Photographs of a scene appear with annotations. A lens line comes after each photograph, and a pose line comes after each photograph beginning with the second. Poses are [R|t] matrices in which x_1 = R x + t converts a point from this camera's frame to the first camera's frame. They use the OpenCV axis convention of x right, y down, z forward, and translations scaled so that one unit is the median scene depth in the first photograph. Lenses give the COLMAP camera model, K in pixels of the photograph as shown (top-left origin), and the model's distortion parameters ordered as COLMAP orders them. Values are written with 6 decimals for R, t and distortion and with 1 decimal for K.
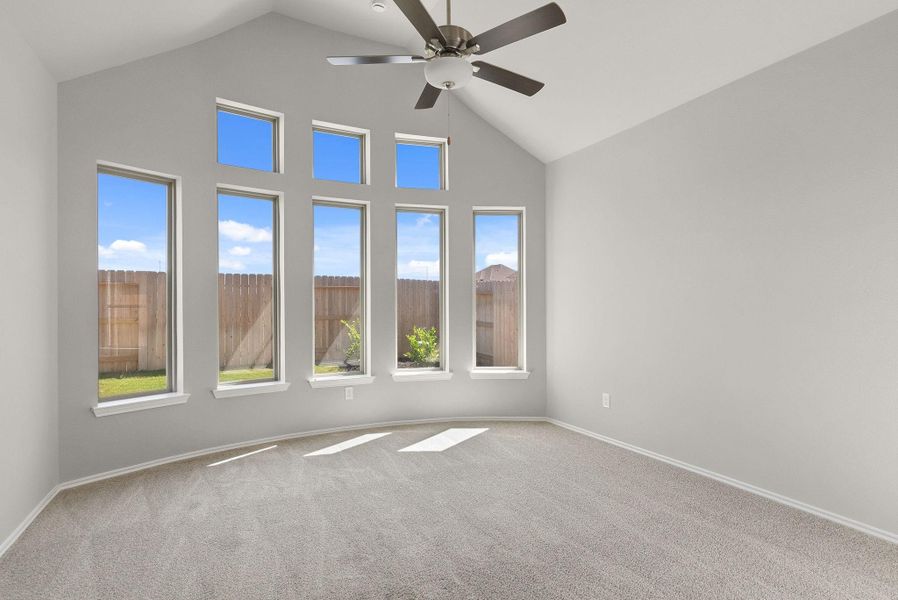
lens RADIAL K [[406.0, 0, 449.0], [0, 406.0, 300.0], [0, 0, 1]] dist [0.001330, 0.000848]
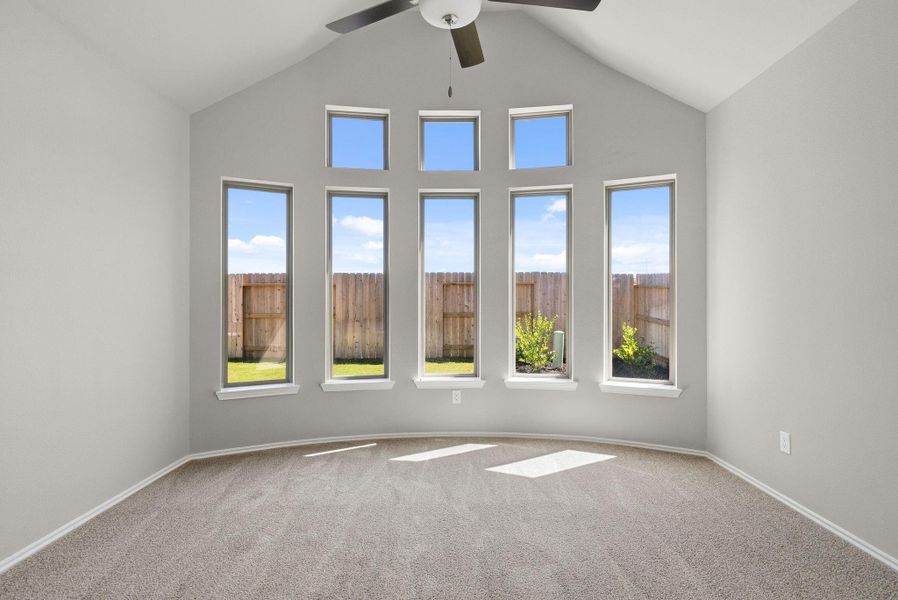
lens RADIAL K [[422.8, 0, 449.0], [0, 422.8, 300.0], [0, 0, 1]] dist [0.000155, 0.000438]
pose [[0.914523, -0.003827, -0.404516, 0.159322], [0.007830, 0.999935, 0.008242, -0.001177], [0.404459, -0.010705, 0.914494, 0.127158]]
